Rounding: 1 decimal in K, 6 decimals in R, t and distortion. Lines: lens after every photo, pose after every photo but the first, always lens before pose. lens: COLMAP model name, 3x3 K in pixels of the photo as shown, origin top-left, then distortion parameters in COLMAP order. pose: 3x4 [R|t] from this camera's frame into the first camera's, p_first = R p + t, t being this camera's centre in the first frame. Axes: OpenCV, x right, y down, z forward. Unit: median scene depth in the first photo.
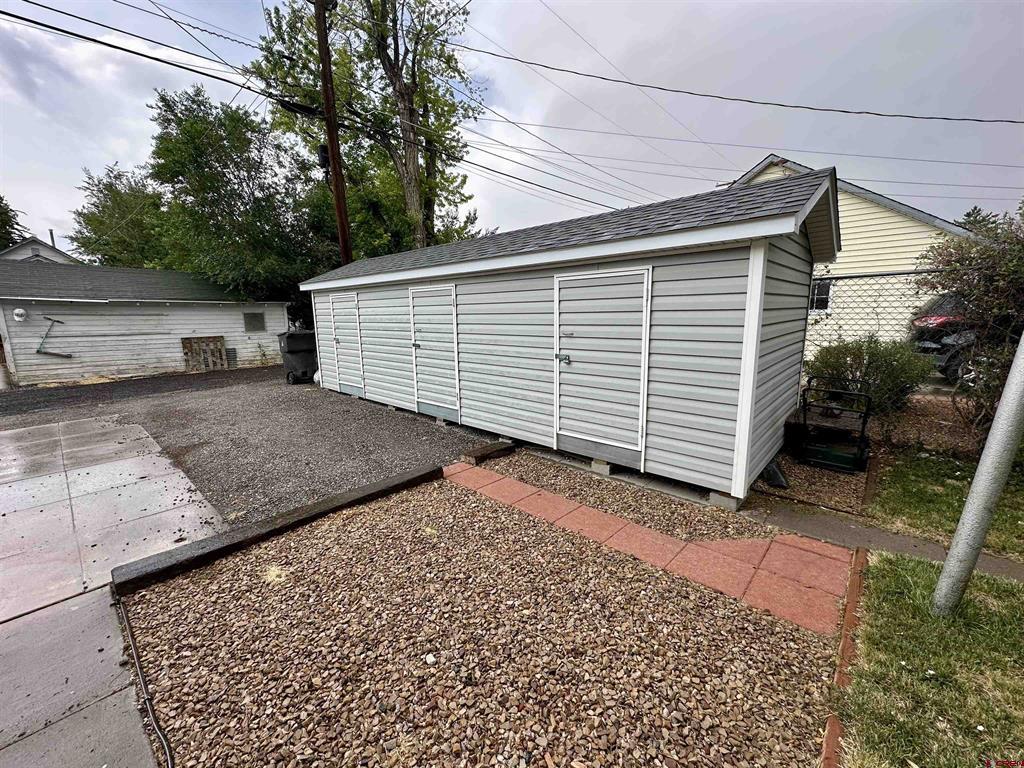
lens RADIAL K [[411.2, 0, 509.4], [0, 411.2, 390.8], [0, 0, 1]] dist [-0.000413, -0.000126]
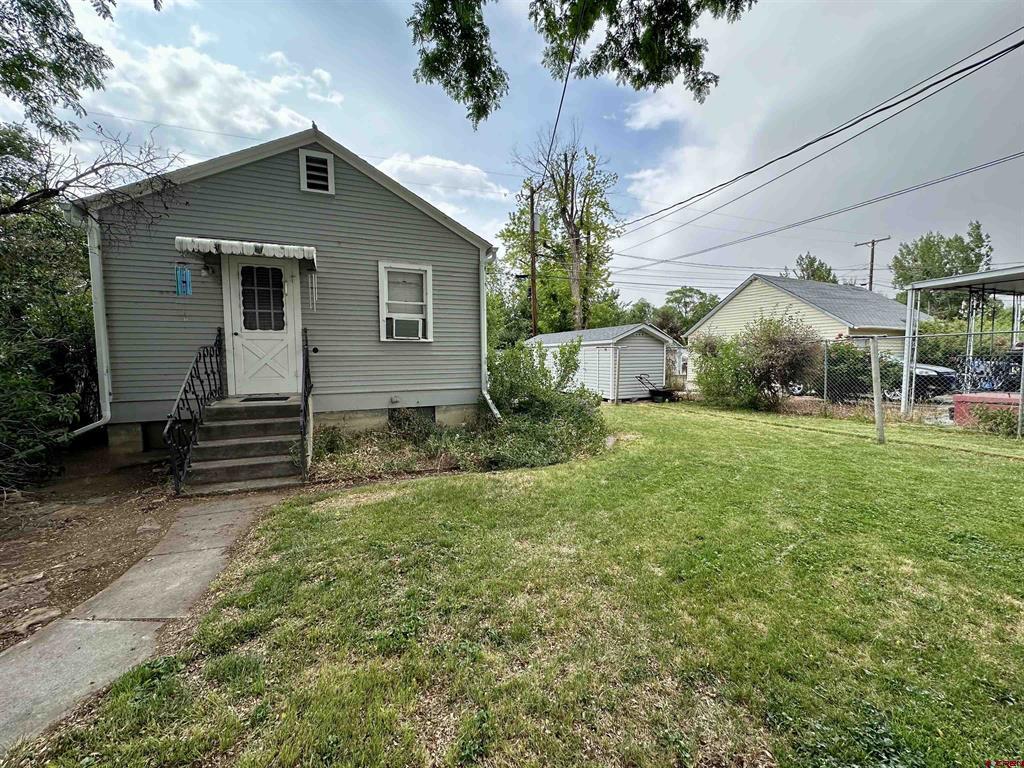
lens RADIAL K [[411.2, 0, 508.7], [0, 411.2, 385.7], [0, 0, 1]] dist [-0.000413, -0.000126]
pose [[0.909171, 0.039912, -0.414505, 0.233397], [-0.086212, 0.991871, -0.093592, 0.105107], [0.407400, 0.120827, 0.905221, -0.598139]]
